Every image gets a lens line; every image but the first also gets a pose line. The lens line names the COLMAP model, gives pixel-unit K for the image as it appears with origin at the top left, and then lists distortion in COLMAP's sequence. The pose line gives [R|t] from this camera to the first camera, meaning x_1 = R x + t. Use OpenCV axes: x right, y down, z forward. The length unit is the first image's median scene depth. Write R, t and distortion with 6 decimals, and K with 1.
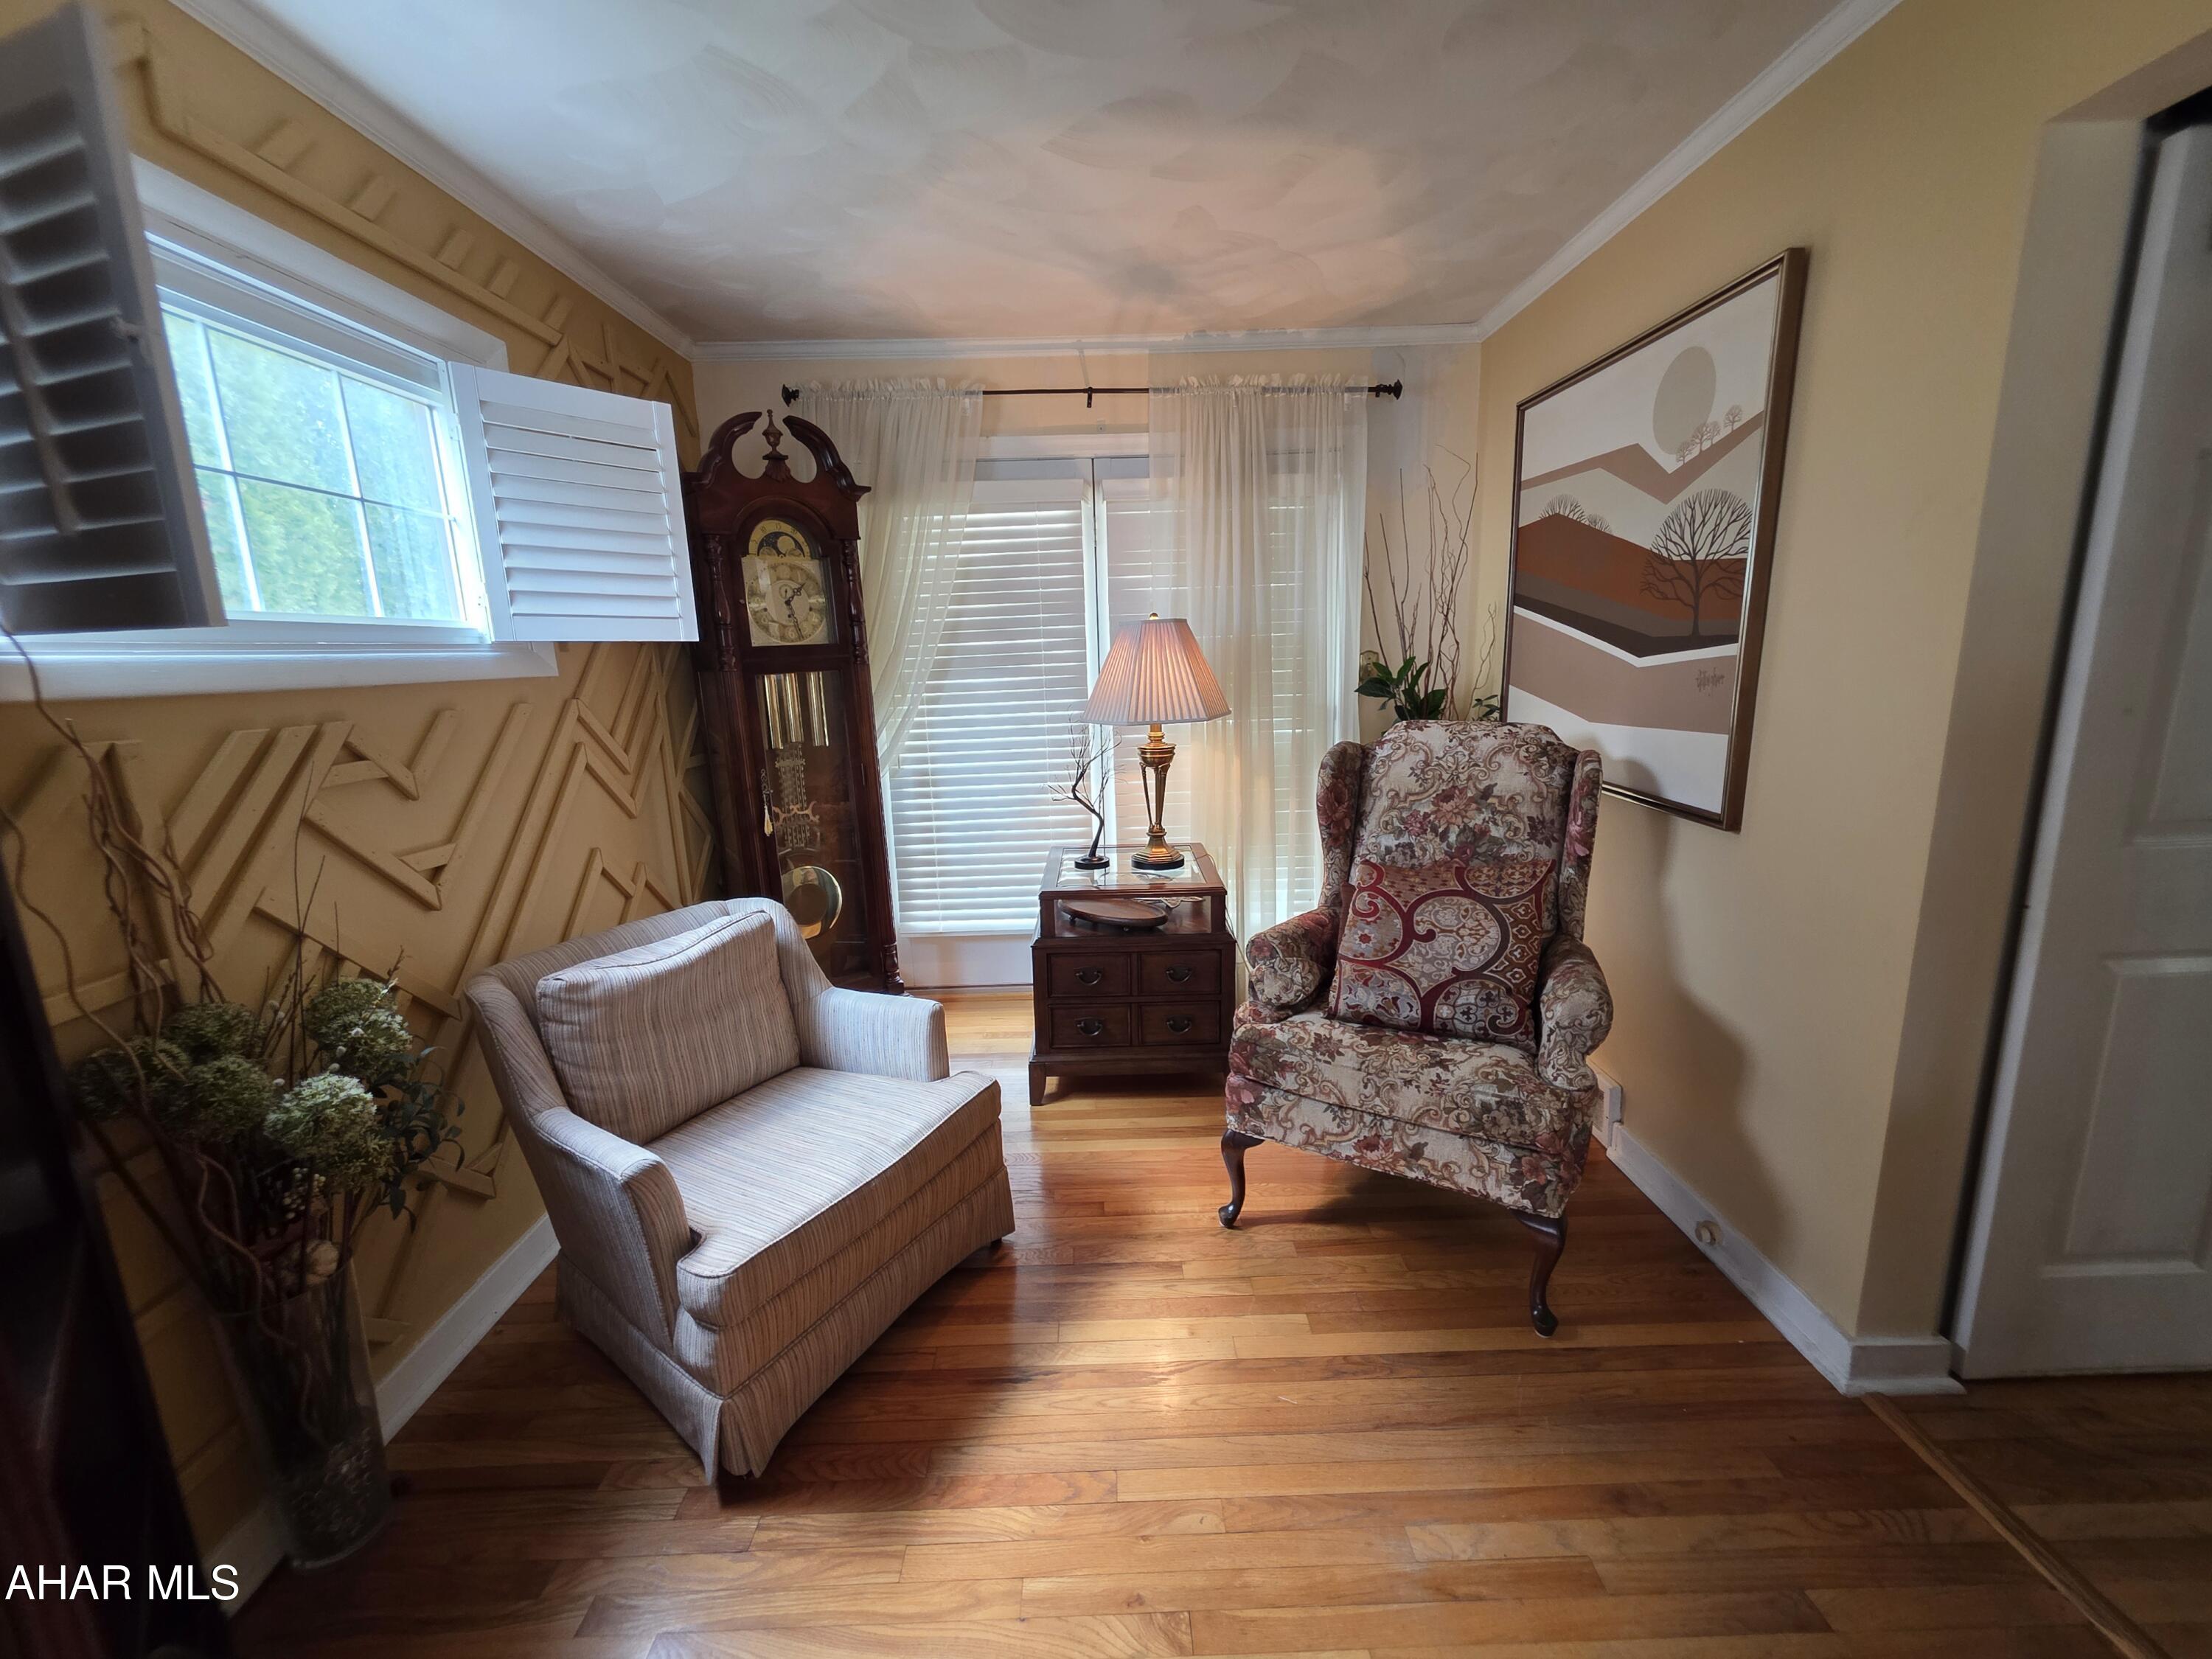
lens RADIAL K [[884.4, 0, 1110.9], [0, 884.4, 834.7], [0, 0, 1]] dist [0.003014, -0.000895]
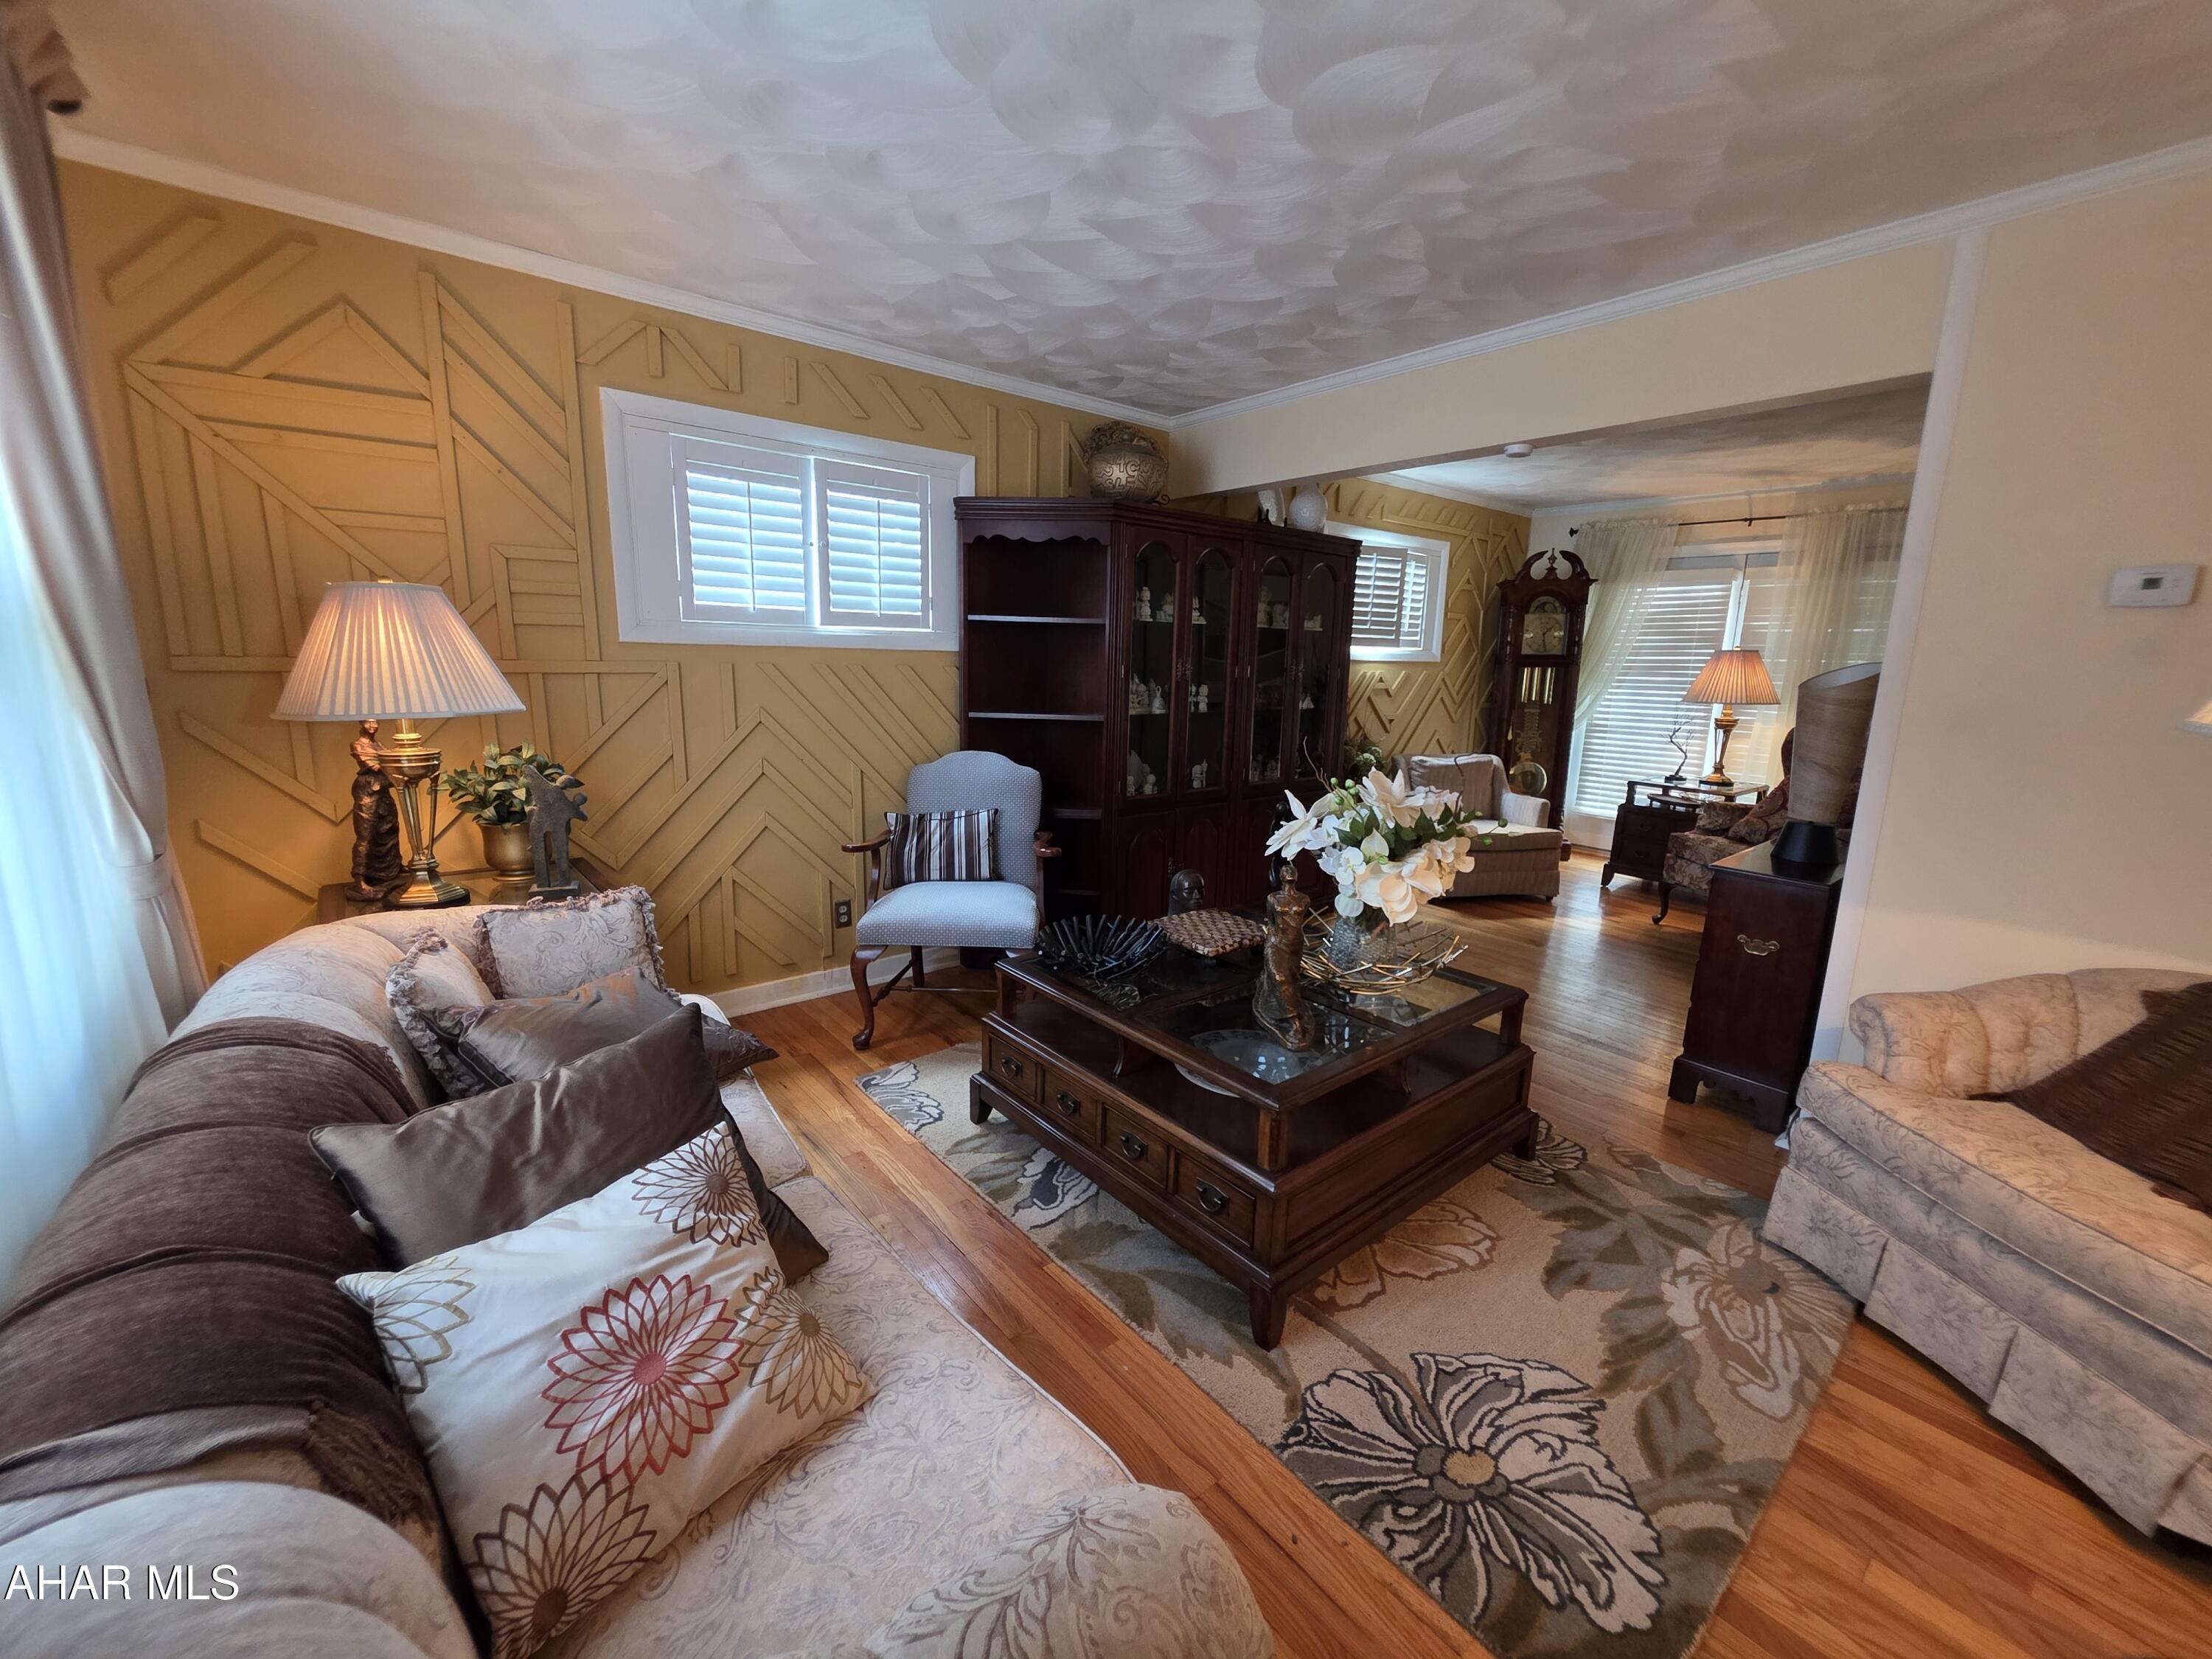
lens RADIAL K [[884.4, 0, 1109.0], [0, 884.4, 830.4], [0, 0, 1]] dist [0.003014, -0.000895]
pose [[0.621958, 0.194131, -0.758605, 0.659359], [-0.197875, 0.976304, 0.087609, 0.208608], [0.757637, 0.095620, 0.645634, -1.071832]]
